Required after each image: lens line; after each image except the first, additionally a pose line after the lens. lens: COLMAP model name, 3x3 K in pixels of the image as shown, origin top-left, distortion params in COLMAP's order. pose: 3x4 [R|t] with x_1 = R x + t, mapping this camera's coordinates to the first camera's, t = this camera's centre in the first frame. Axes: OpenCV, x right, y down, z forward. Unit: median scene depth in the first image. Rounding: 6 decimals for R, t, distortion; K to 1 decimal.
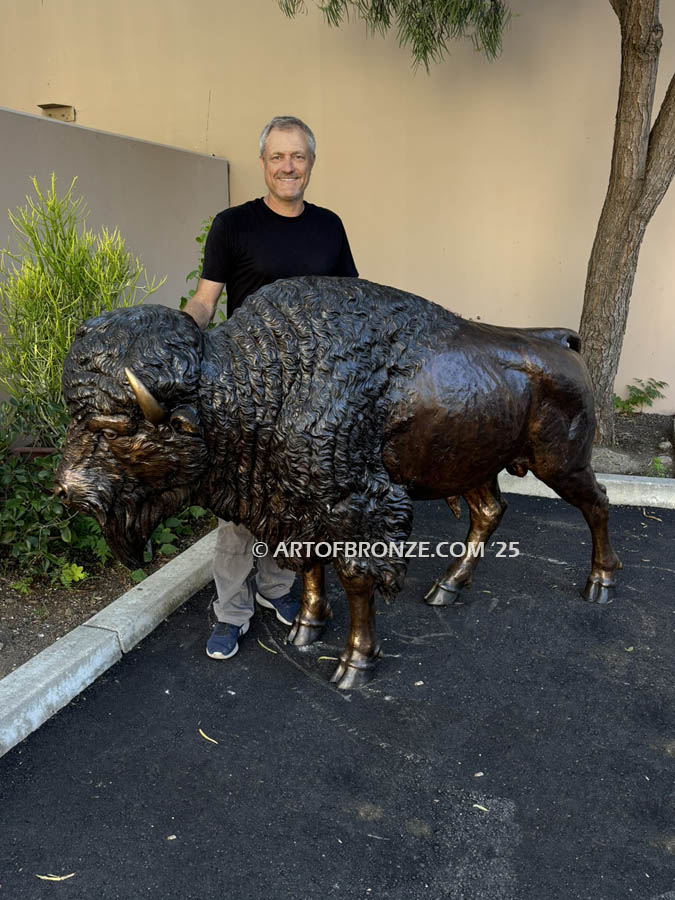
lens RADIAL K [[858.3, 0, 277.7], [0, 858.3, 455.3], [0, 0, 1]] dist [0.047450, -0.028332]
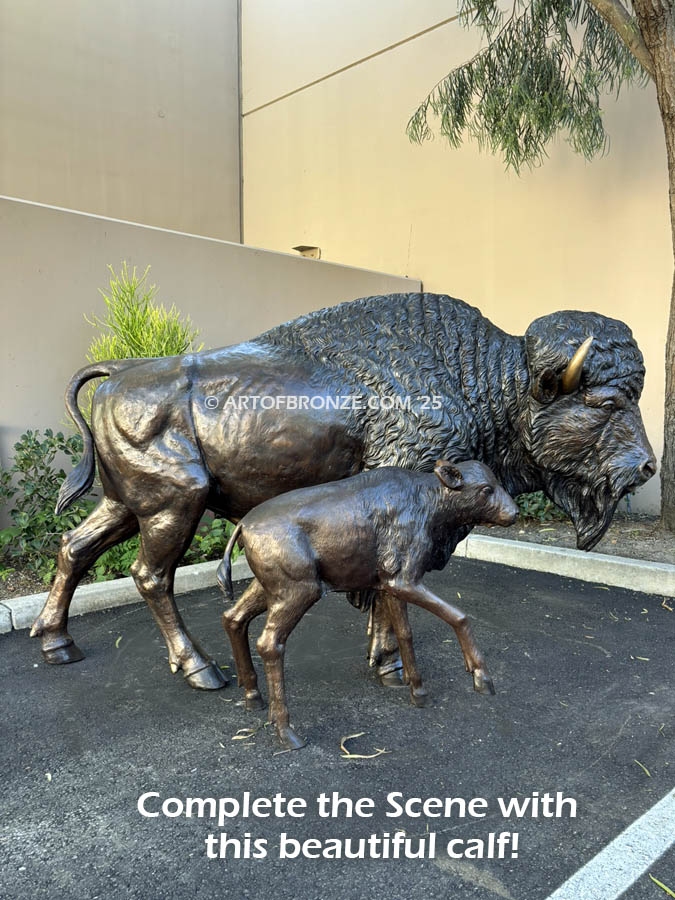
lens RADIAL K [[751.0, 0, 367.8], [0, 751.0, 484.8], [0, 0, 1]] dist [0.070219, -0.083579]
pose [[0.918350, 0.058632, -0.391403, 0.621987], [-0.109048, 0.988170, -0.107833, 0.090922], [0.380450, 0.141710, 0.913880, 0.204725]]
